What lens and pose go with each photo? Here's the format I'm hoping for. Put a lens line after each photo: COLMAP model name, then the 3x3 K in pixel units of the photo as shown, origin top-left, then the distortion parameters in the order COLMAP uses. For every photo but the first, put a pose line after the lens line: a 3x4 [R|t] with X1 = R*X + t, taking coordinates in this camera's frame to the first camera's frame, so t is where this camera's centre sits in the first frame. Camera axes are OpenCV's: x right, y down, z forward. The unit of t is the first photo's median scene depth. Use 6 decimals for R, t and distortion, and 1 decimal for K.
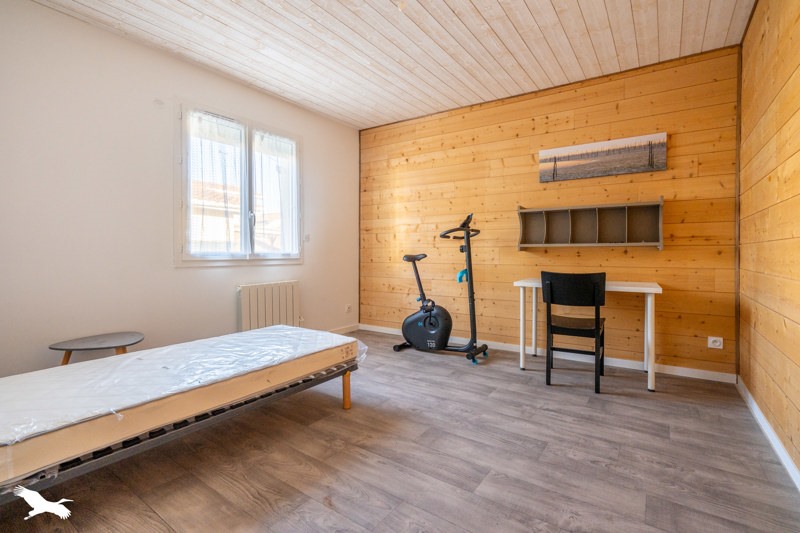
lens RADIAL K [[373.4, 0, 401.8], [0, 373.4, 253.4], [0, 0, 1]] dist [-0.001150, -0.000355]
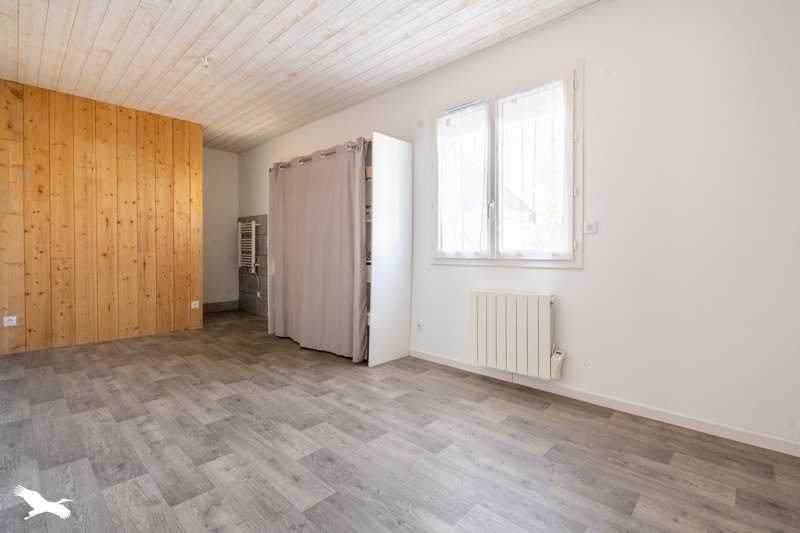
lens RADIAL K [[373.4, 0, 401.8], [0, 373.4, 253.4], [0, 0, 1]] dist [-0.001150, -0.000355]
pose [[-0.145870, 0.005315, -0.989289, 0.460734], [-0.003330, 0.999977, 0.005863, -0.000965], [0.989298, 0.004150, -0.145849, 0.944559]]
